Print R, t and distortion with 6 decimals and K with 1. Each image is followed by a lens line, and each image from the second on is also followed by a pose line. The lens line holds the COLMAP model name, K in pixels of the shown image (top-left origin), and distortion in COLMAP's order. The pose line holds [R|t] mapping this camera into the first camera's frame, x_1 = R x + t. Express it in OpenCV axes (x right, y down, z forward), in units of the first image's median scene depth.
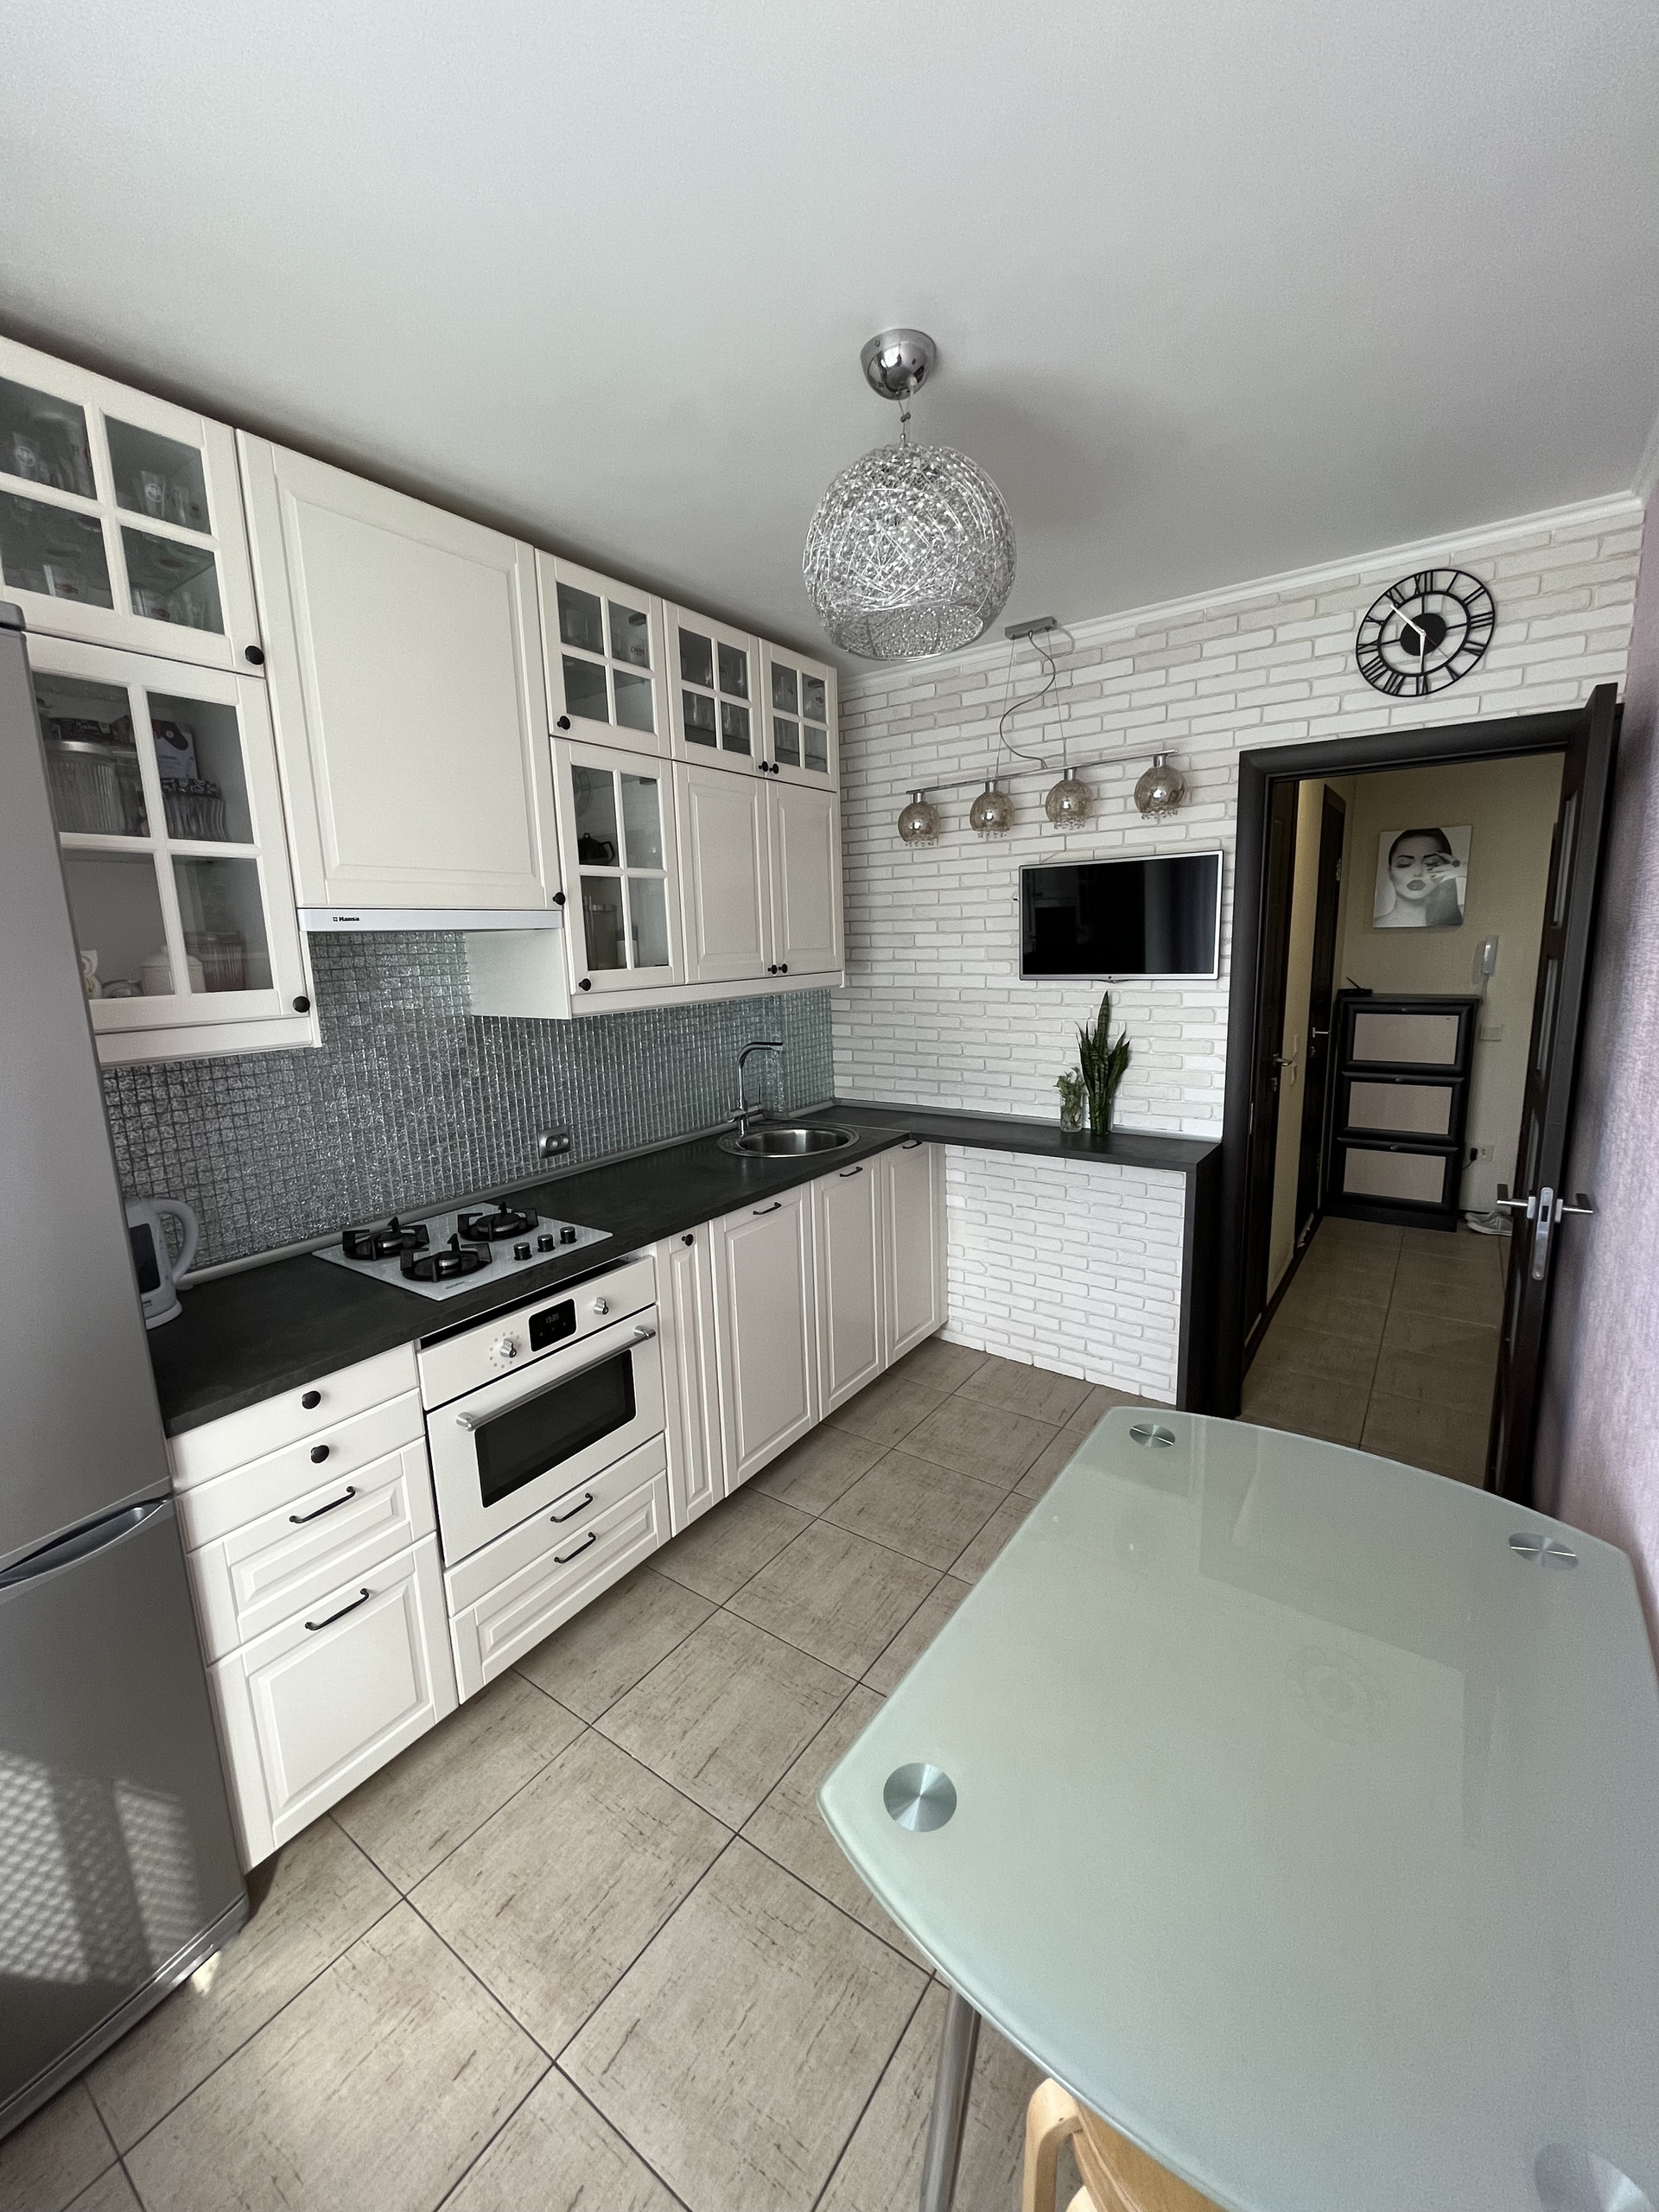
lens RADIAL K [[886.1, 0, 833.3], [0, 886.1, 1096.7], [0, 0, 1]] dist [-0.008677, 0.000429]
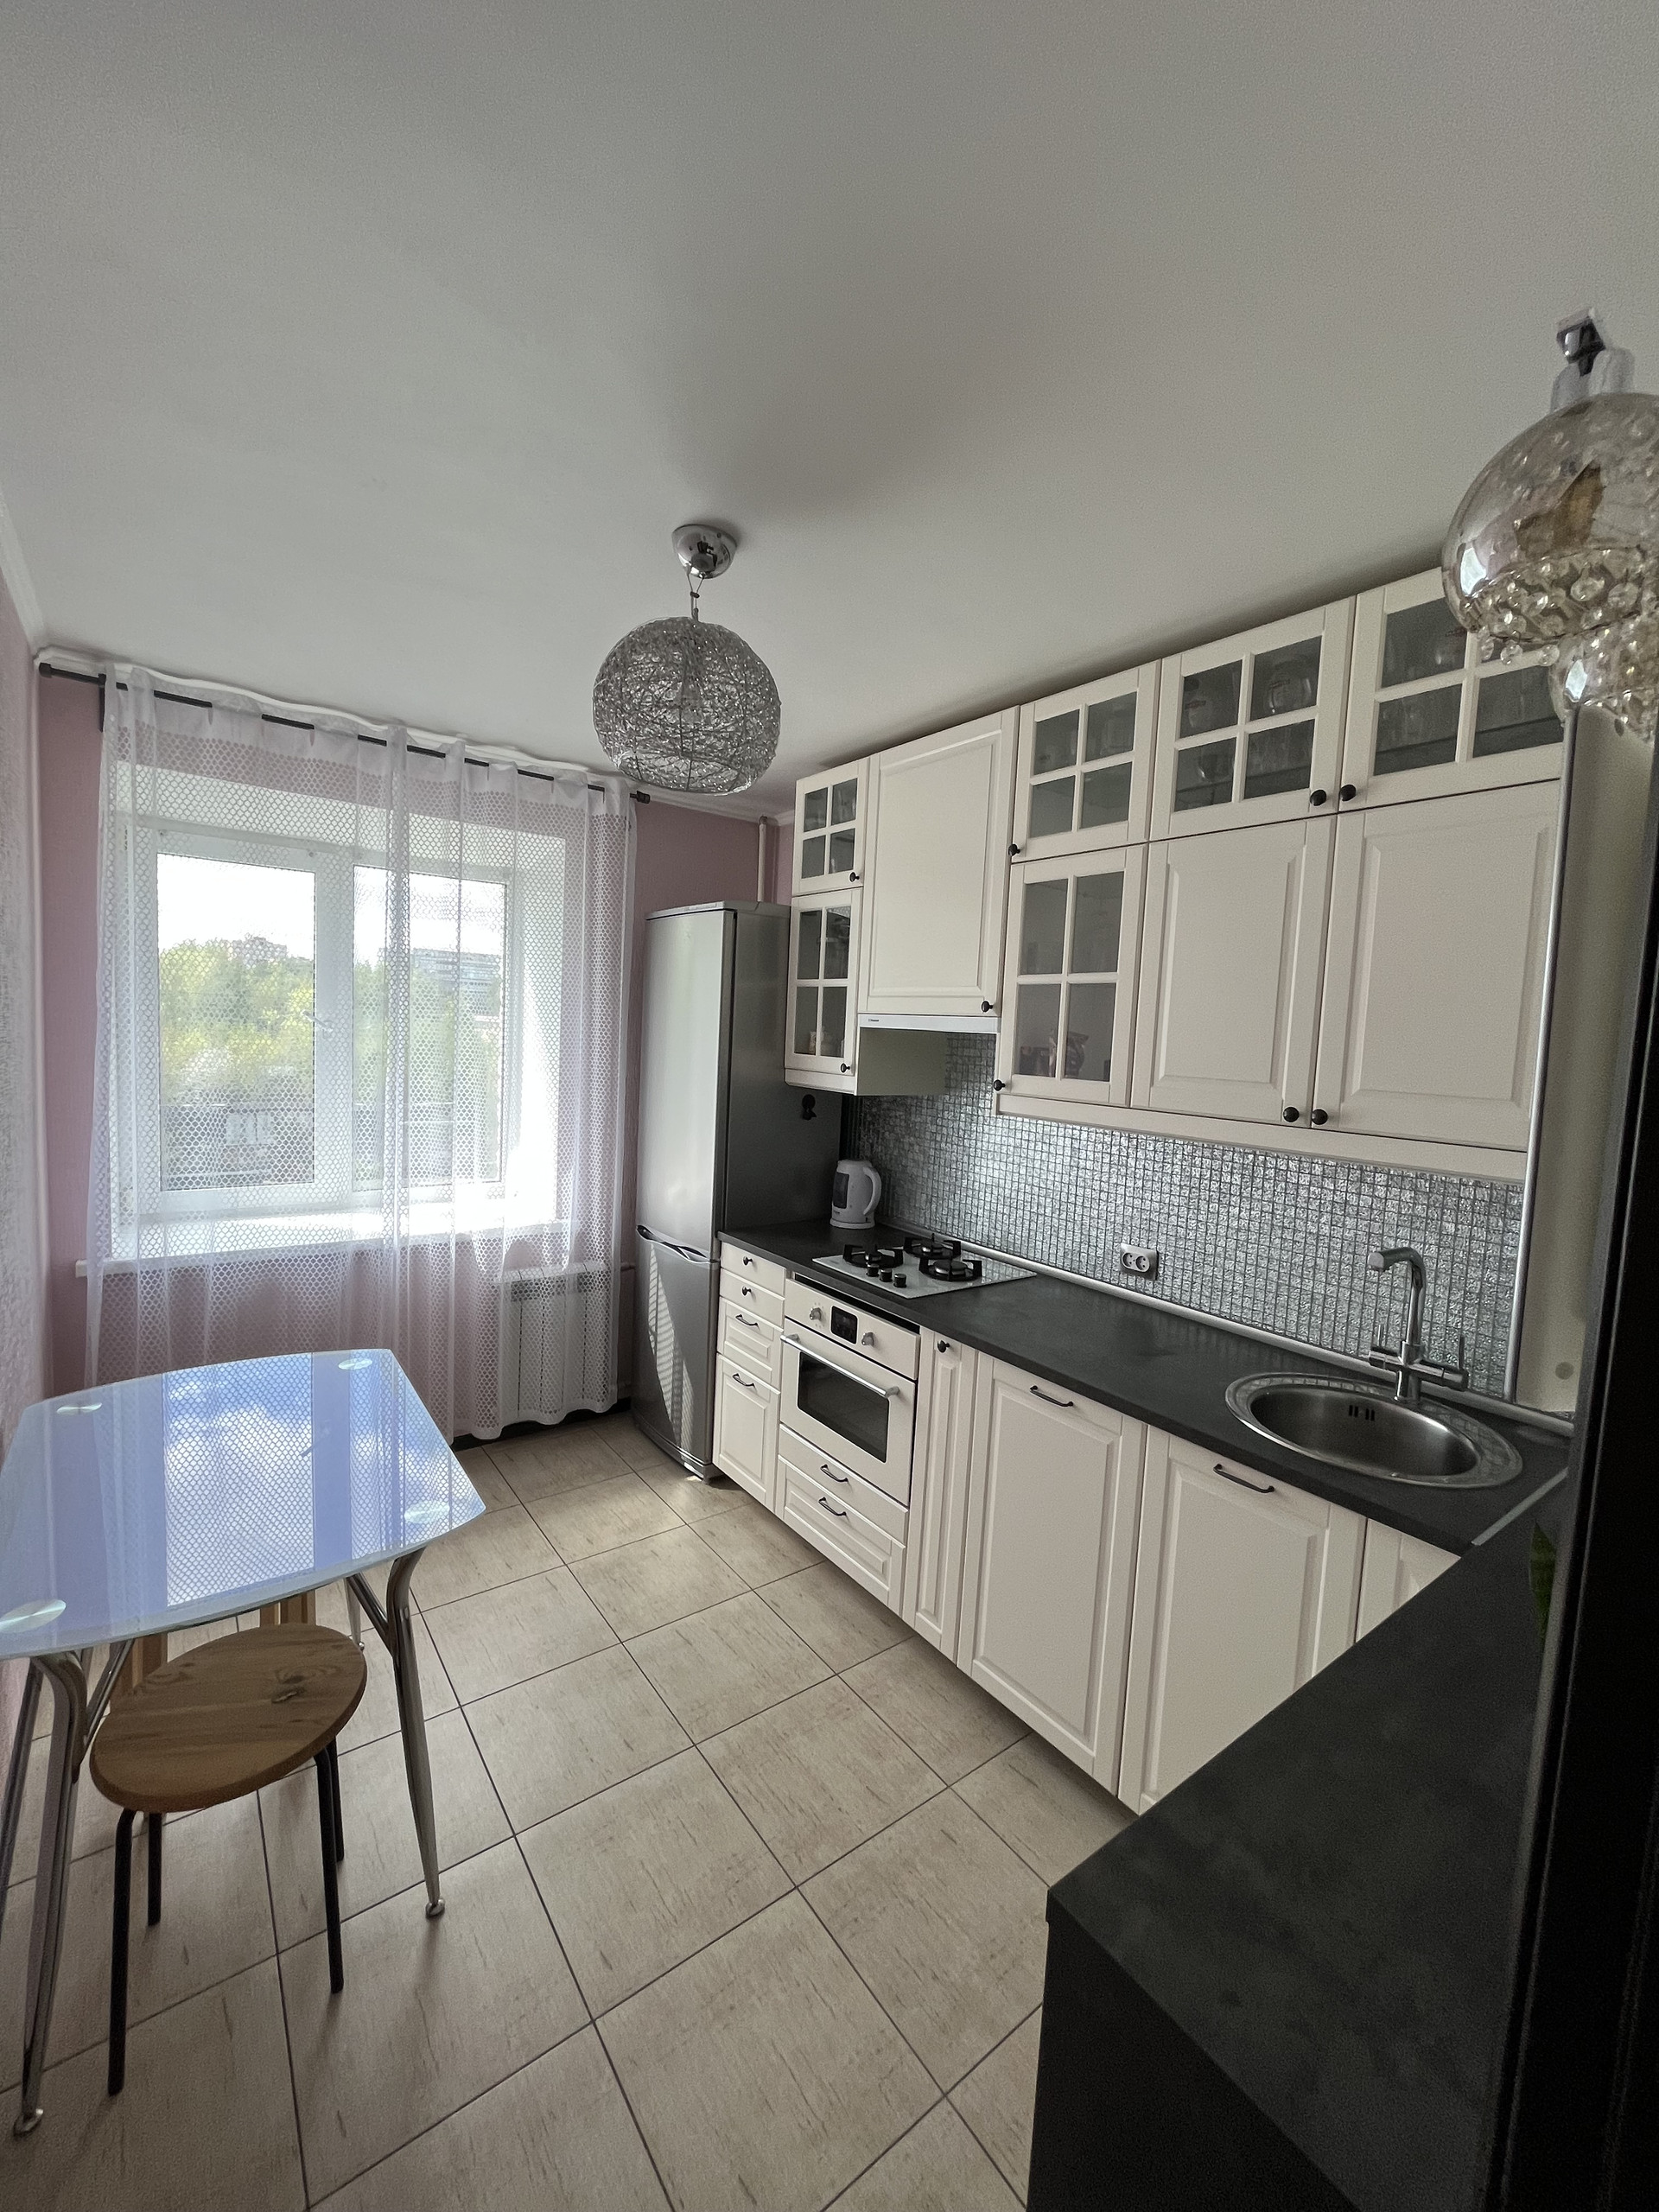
lens RADIAL K [[886.1, 0, 832.9], [0, 886.1, 1099.5], [0, 0, 1]] dist [-0.008677, 0.000429]
pose [[-0.312112, 0.085745, -0.946168, 0.641357], [-0.208997, 0.965325, 0.156422, -0.189428], [0.926772, 0.246568, -0.283369, 0.903488]]
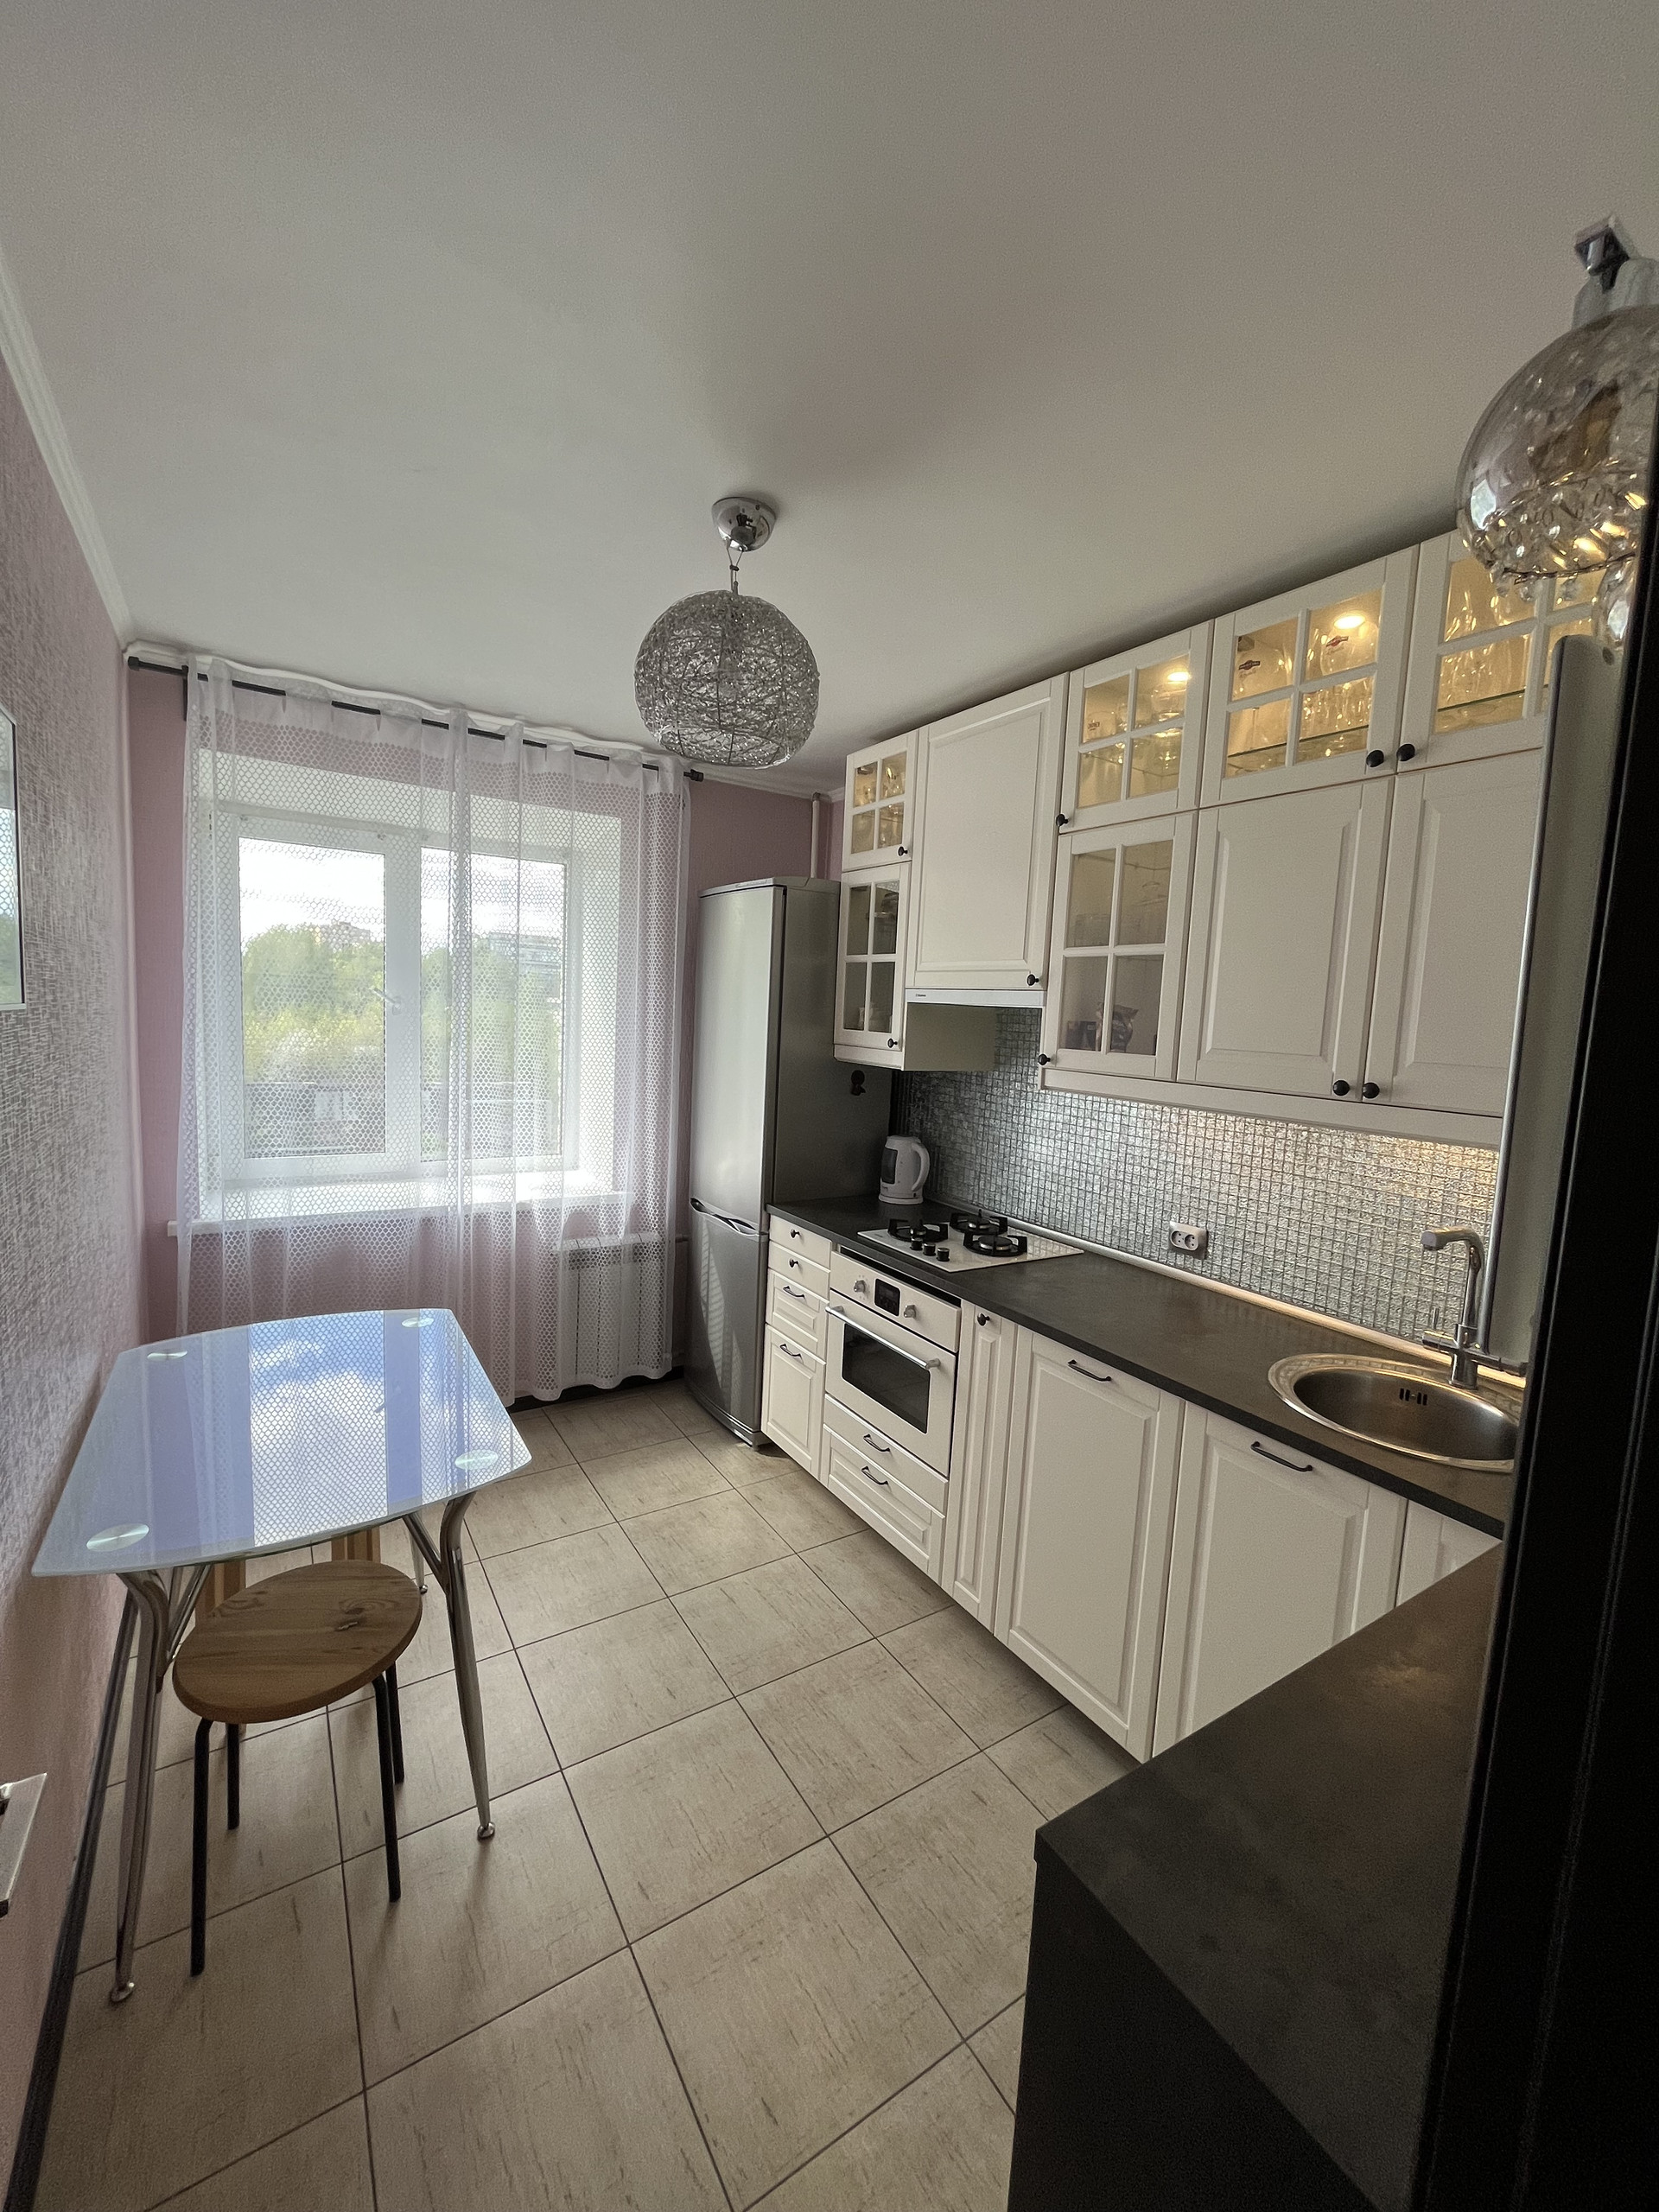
lens RADIAL K [[886.1, 0, 832.1], [0, 886.1, 1100.0], [0, 0, 1]] dist [-0.008677, 0.000429]
pose [[-0.380857, 0.103316, -0.918844, 0.640811], [-0.202579, 0.960271, 0.191942, -0.186882], [0.902169, 0.259241, -0.344797, 0.925929]]
